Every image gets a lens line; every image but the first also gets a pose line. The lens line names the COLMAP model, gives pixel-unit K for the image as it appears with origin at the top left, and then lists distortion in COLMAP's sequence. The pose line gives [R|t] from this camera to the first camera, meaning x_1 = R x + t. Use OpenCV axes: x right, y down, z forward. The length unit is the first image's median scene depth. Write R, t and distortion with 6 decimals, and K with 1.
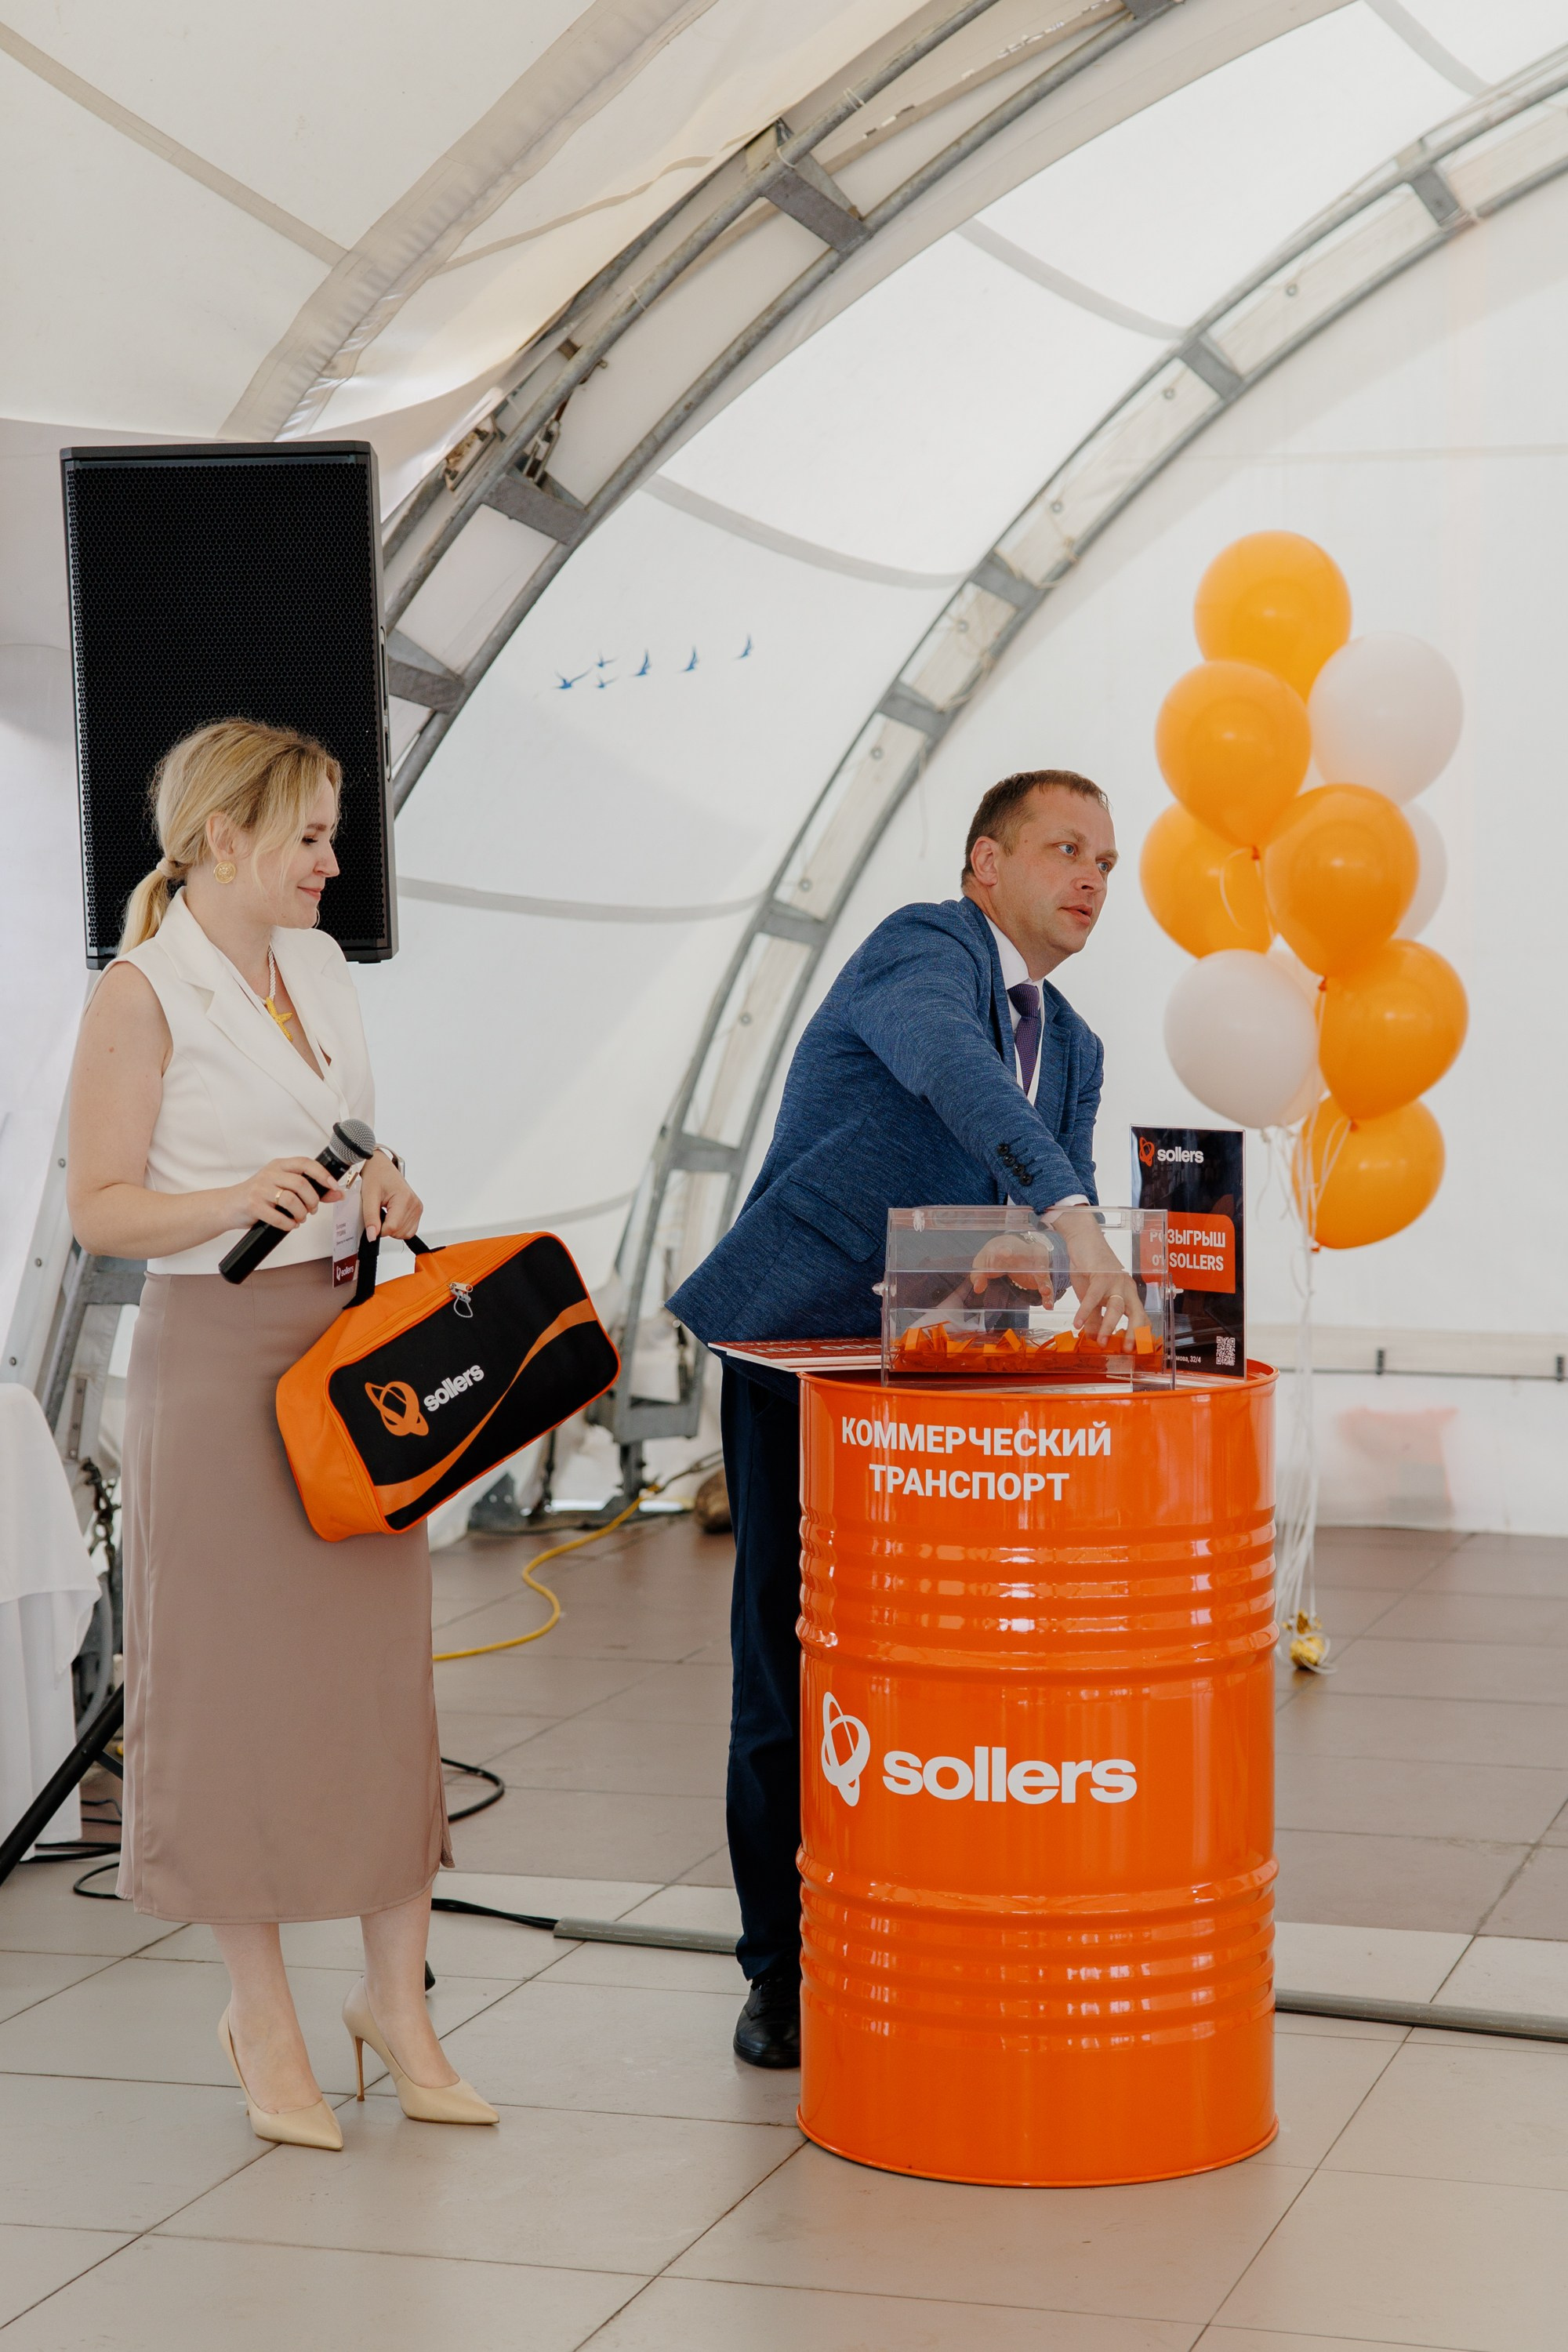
lens RADIAL K [[4097.6, 0, 841.5], [0, 4097.6, 1230.7], [0, 0, 1]] dist [0.138903, 0.000000]
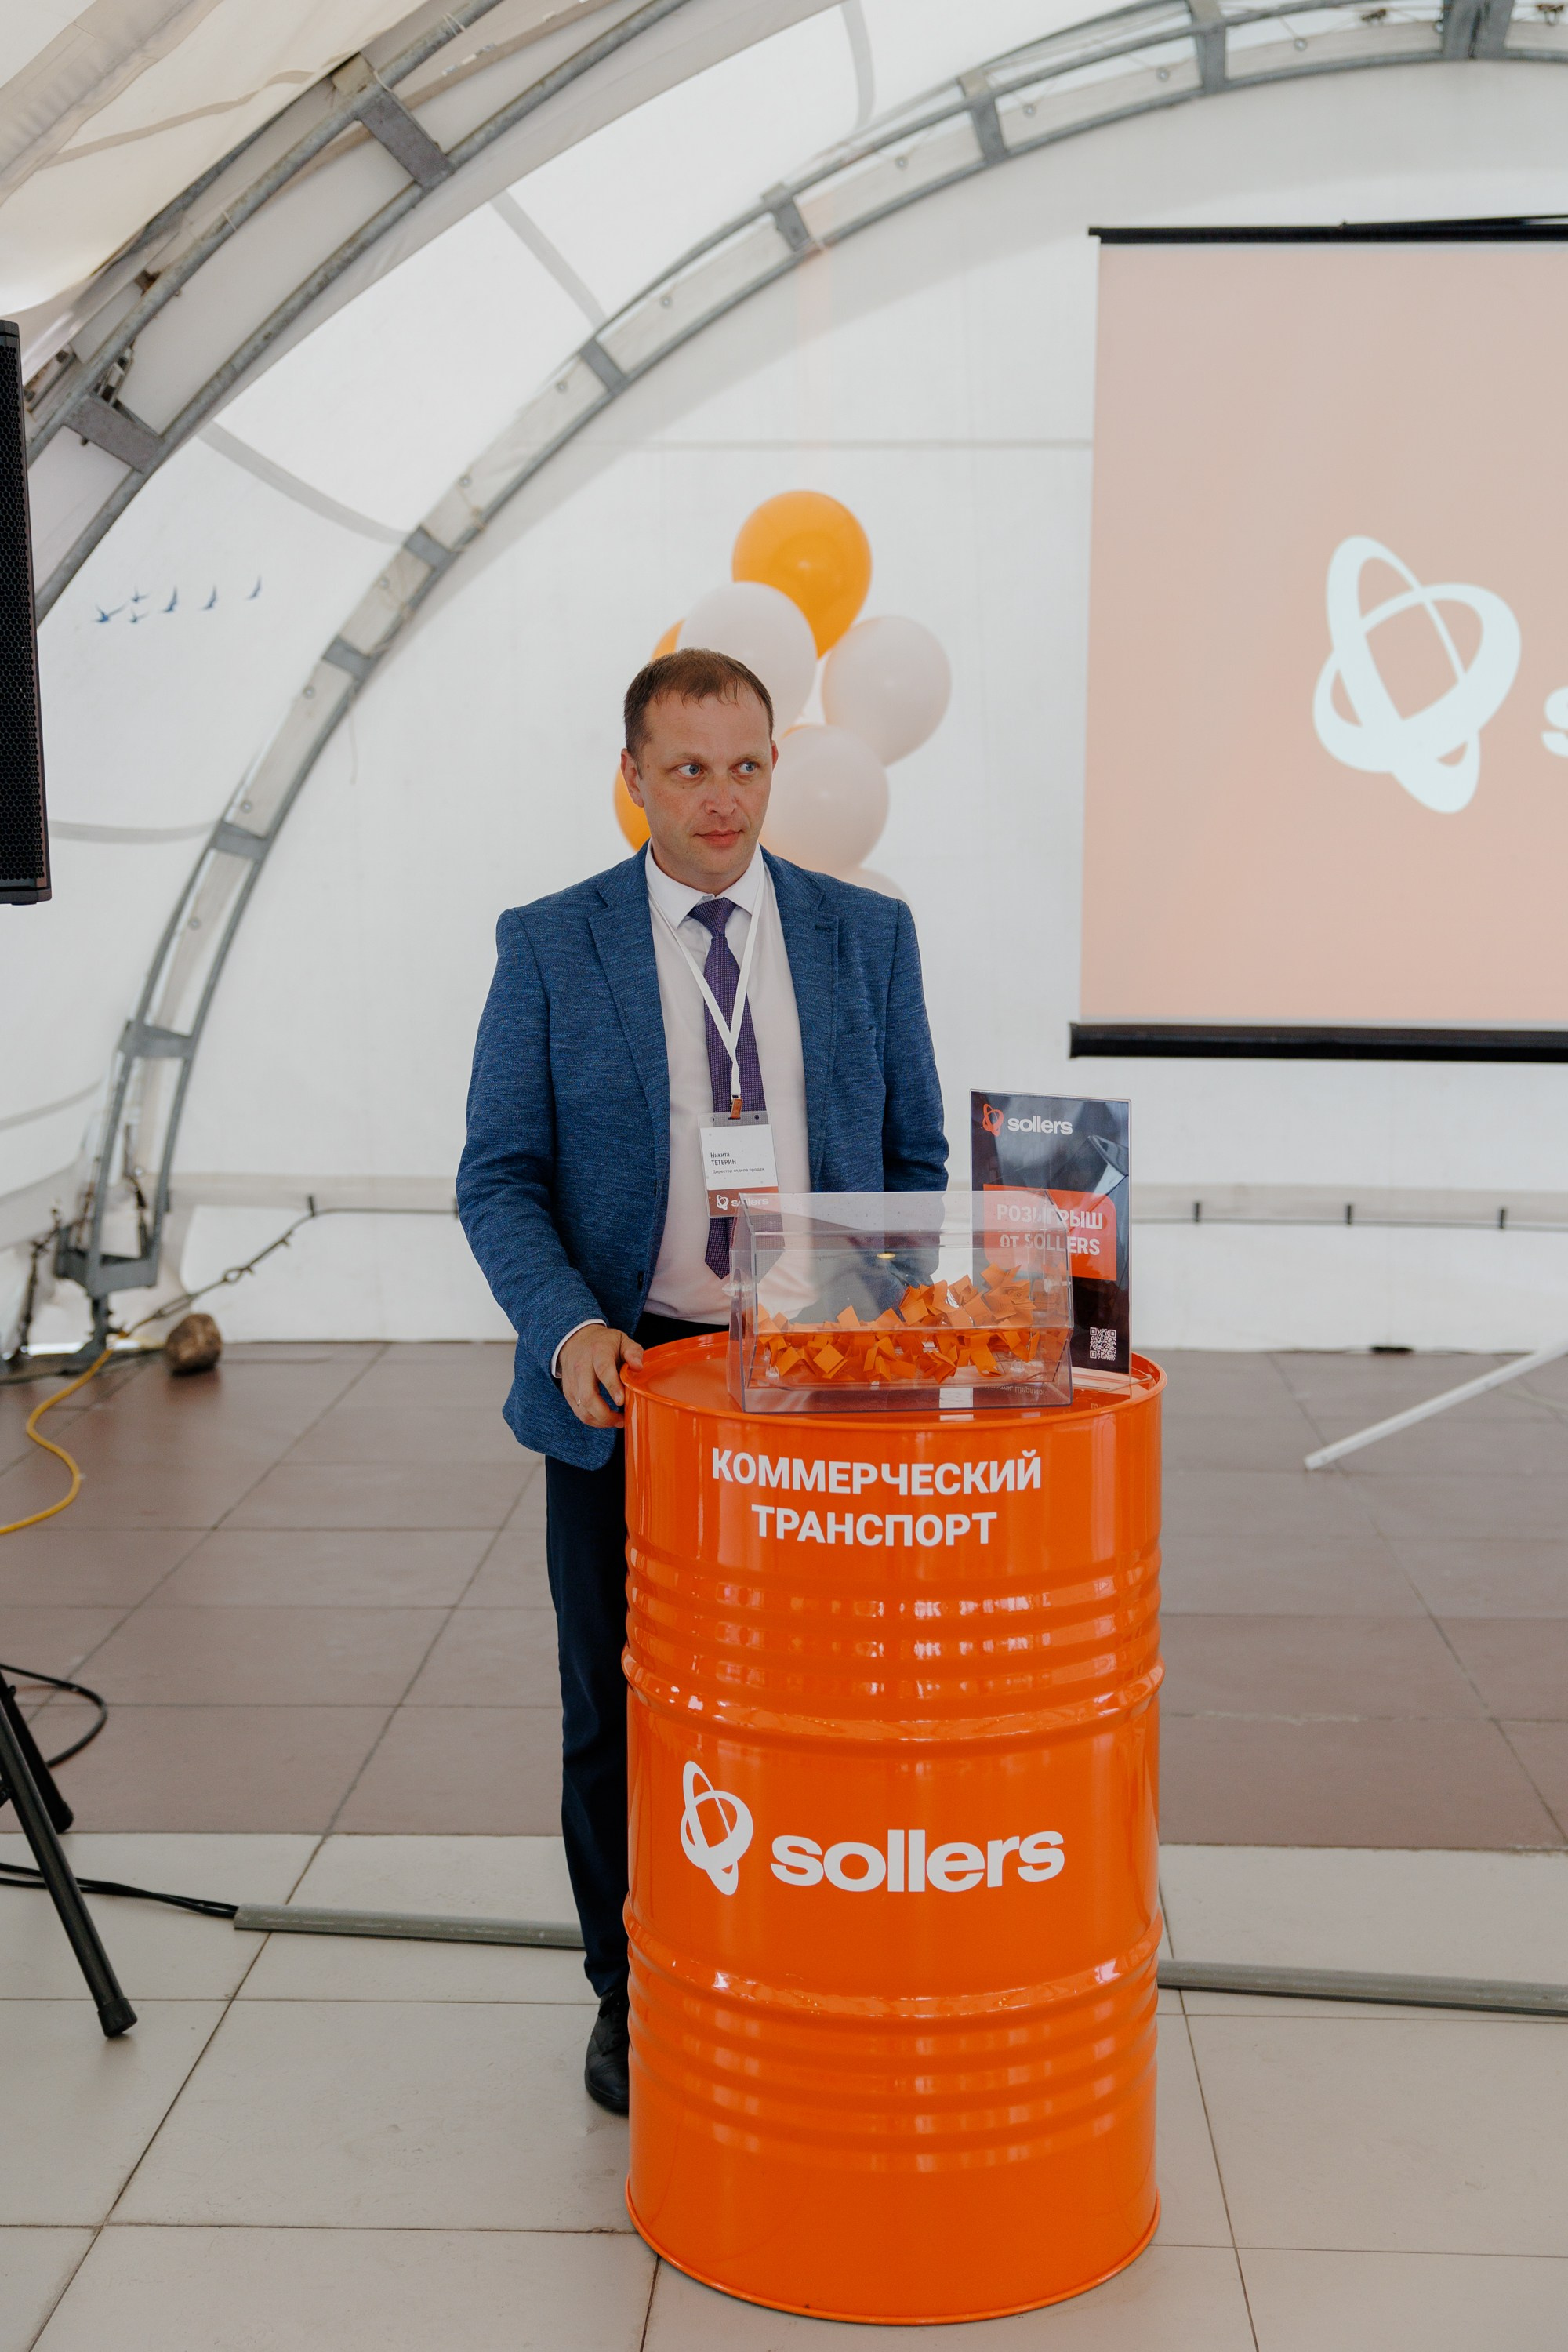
lens RADIAL K [[2877.1, 0, 759.7], [0, 2877.1, 1132.0], [0, 0, 1]] dist [0.041093, 0.000000]
pose [[0.973676, -0.023711, 0.226698, -0.110288], [0.016661, 0.999318, 0.032958, -0.035473], [-0.227325, -0.028313, 0.973407, 0.366217]]
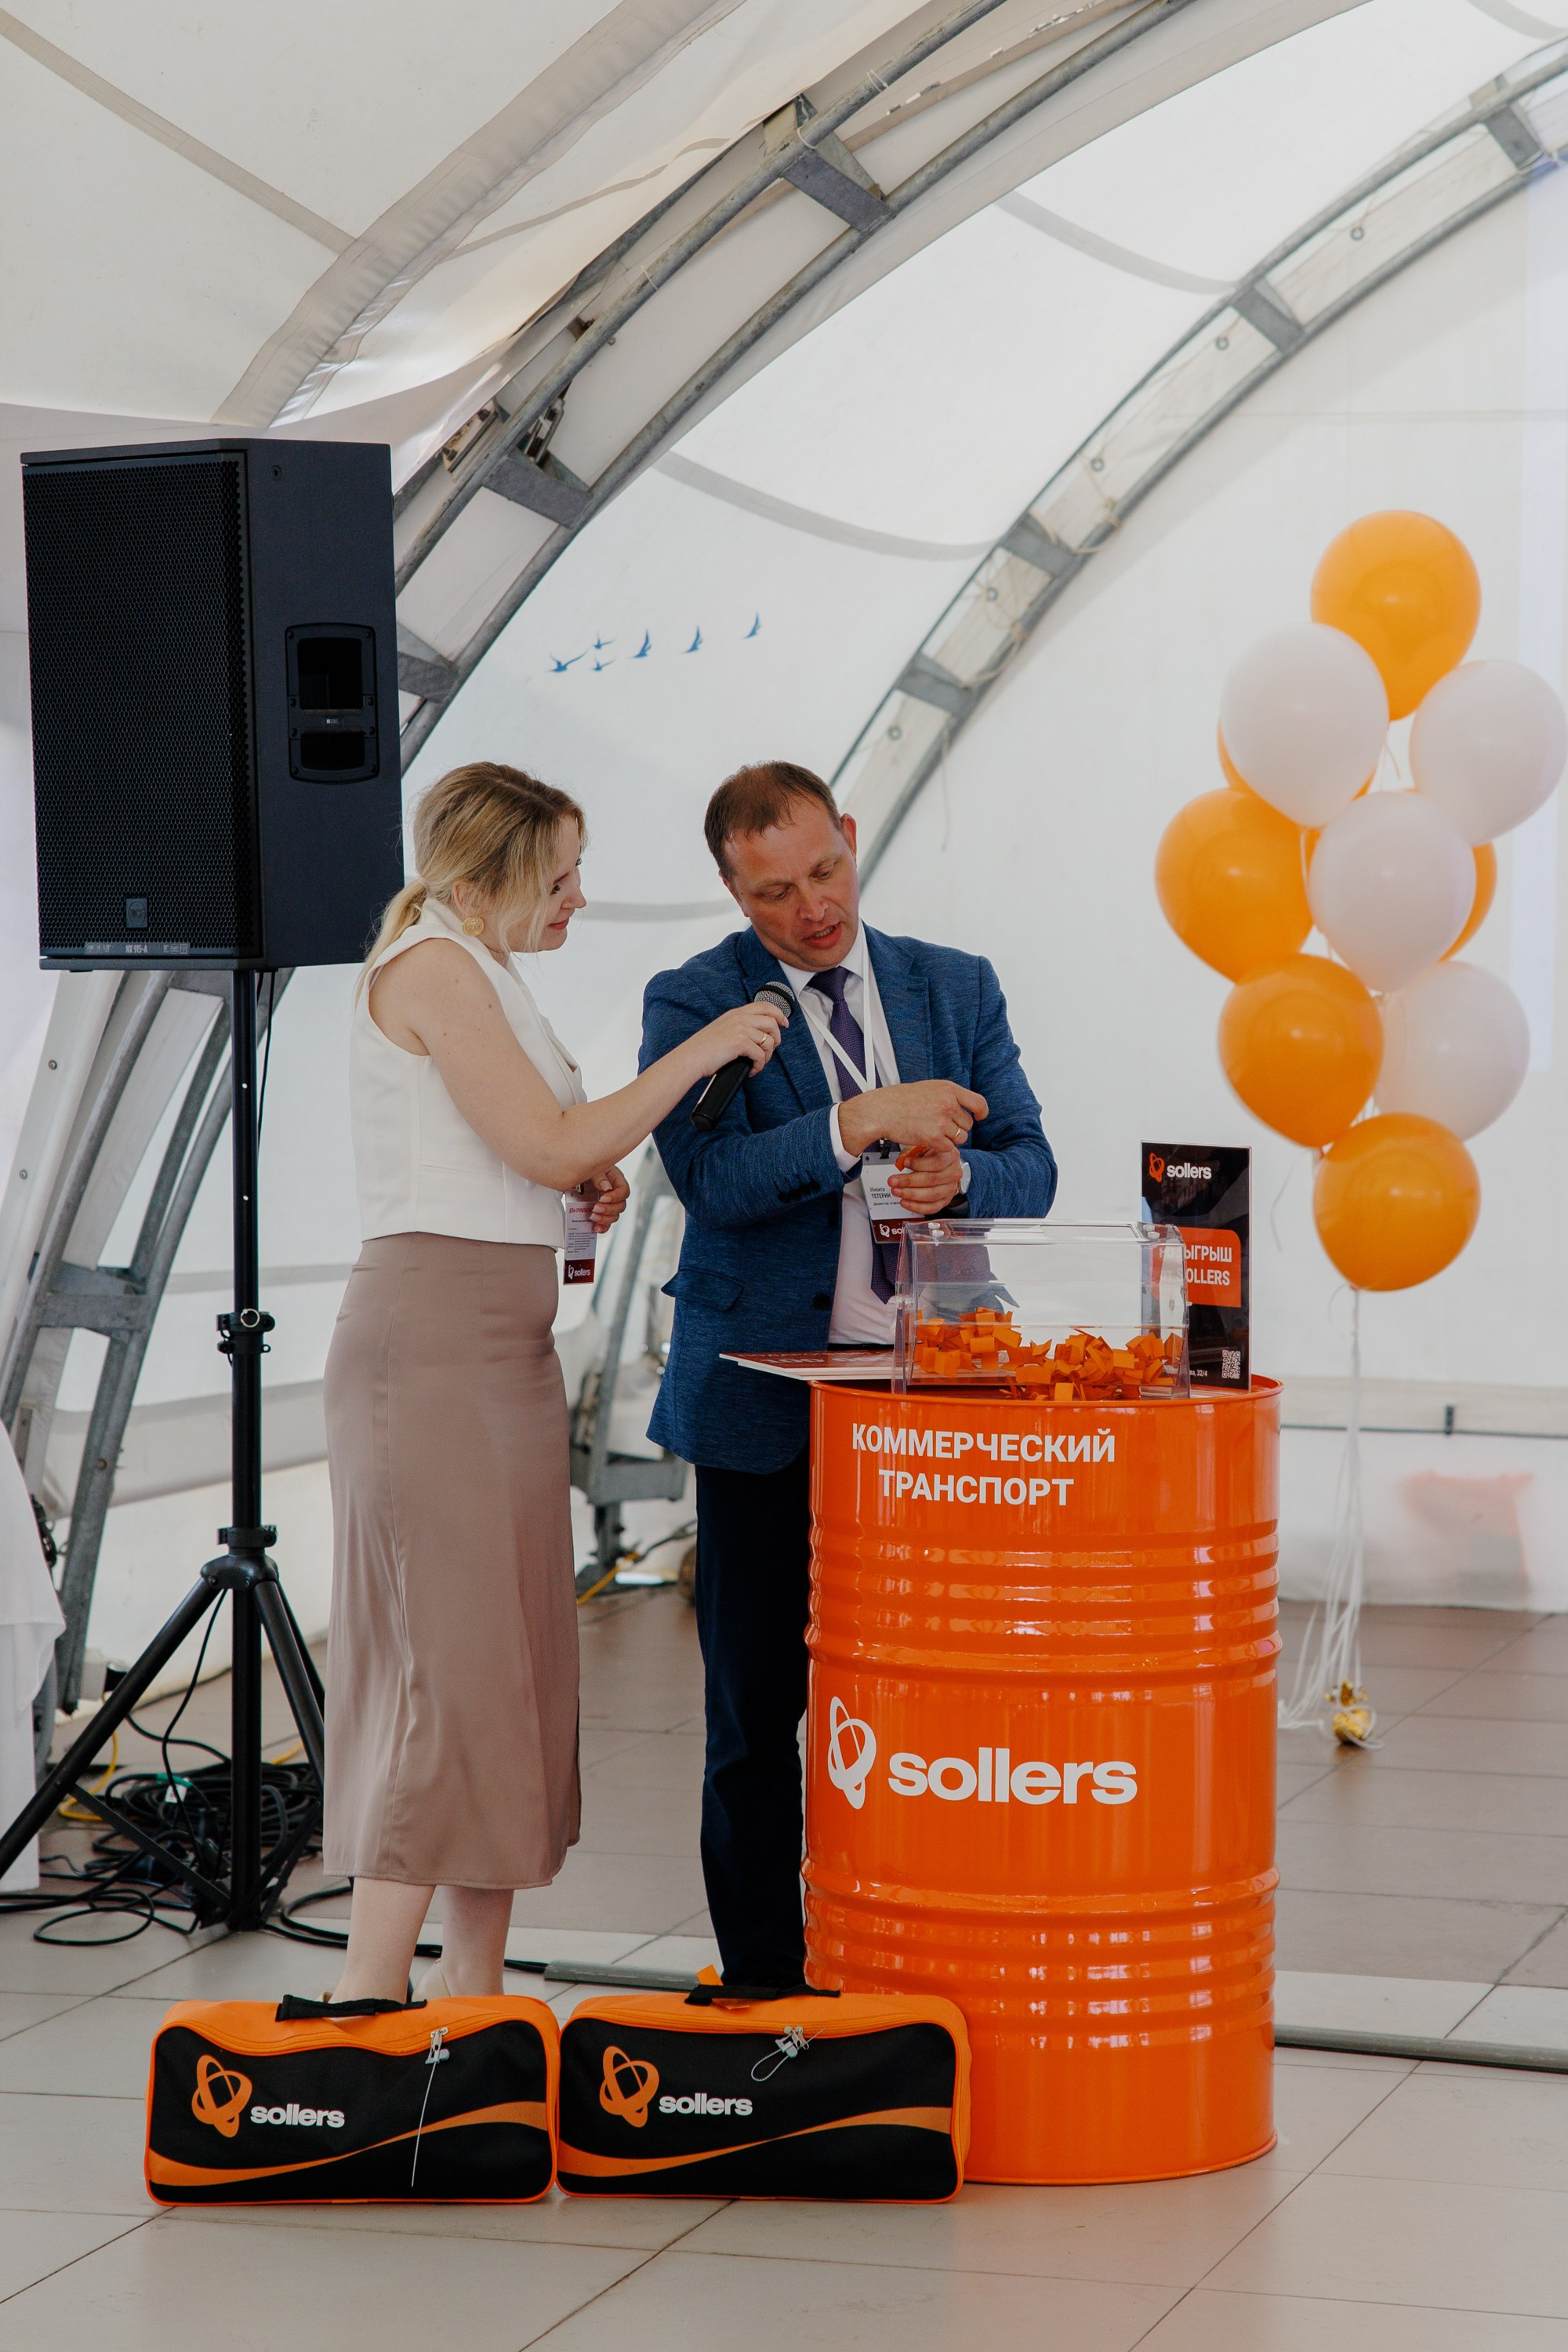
lens RADIAL K [[5178.0, 0, 983.7], [0, 5178.0, 1103.6], [0, 0, 1]] dist [0.199286, 0.000000]
pose [[0.999575, 0.011778, 0.026669, -0.002287], [-0.010793, 0.999265, -0.036776, 0.011508], [-0.027083, 0.036472, 0.998968, -0.254674]]
